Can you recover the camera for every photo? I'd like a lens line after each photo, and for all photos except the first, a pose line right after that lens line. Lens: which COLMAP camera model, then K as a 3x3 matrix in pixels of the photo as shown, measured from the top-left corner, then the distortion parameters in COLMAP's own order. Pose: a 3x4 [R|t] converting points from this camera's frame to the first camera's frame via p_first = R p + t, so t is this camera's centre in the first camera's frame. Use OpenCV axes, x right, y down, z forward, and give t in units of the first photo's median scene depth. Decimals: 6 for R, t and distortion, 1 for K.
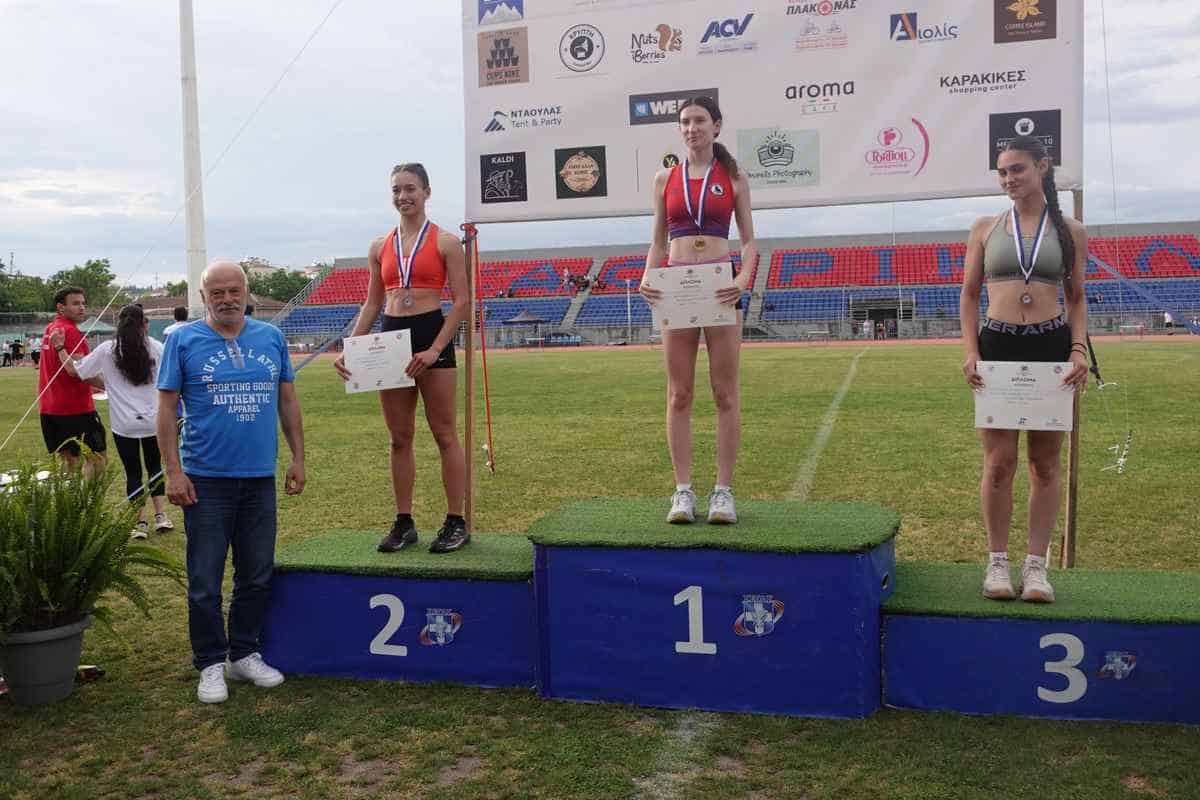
lens RADIAL K [[1172.1, 0, 600.0], [0, 1172.1, 400.0], [0, 0, 1]] dist [0.044786, 0.014820]
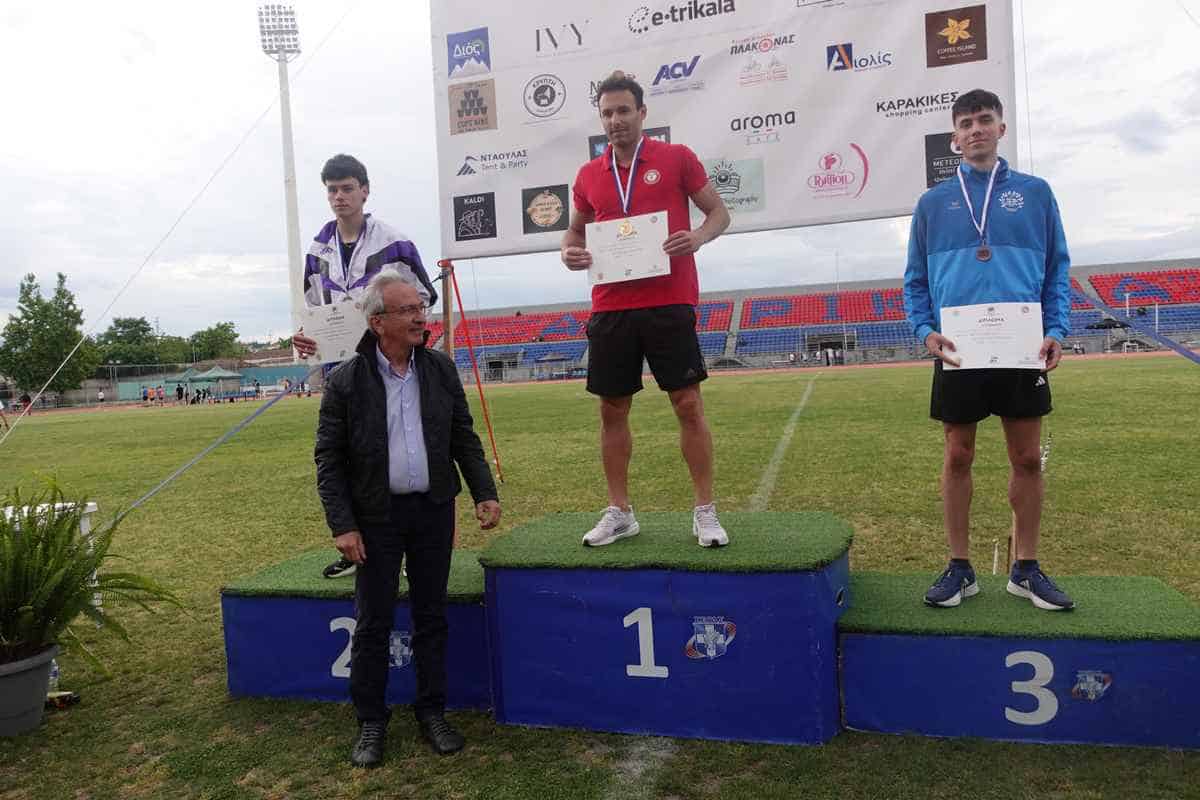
lens RADIAL K [[917.9, 0, 600.0], [0, 917.9, 400.0], [0, 0, 1]] dist [0.039939, -0.000576]
pose [[0.999525, -0.028334, -0.012135, 0.044135], [0.028072, 0.999379, -0.021303, 0.001585], [0.012731, 0.020952, 0.999699, 0.177580]]
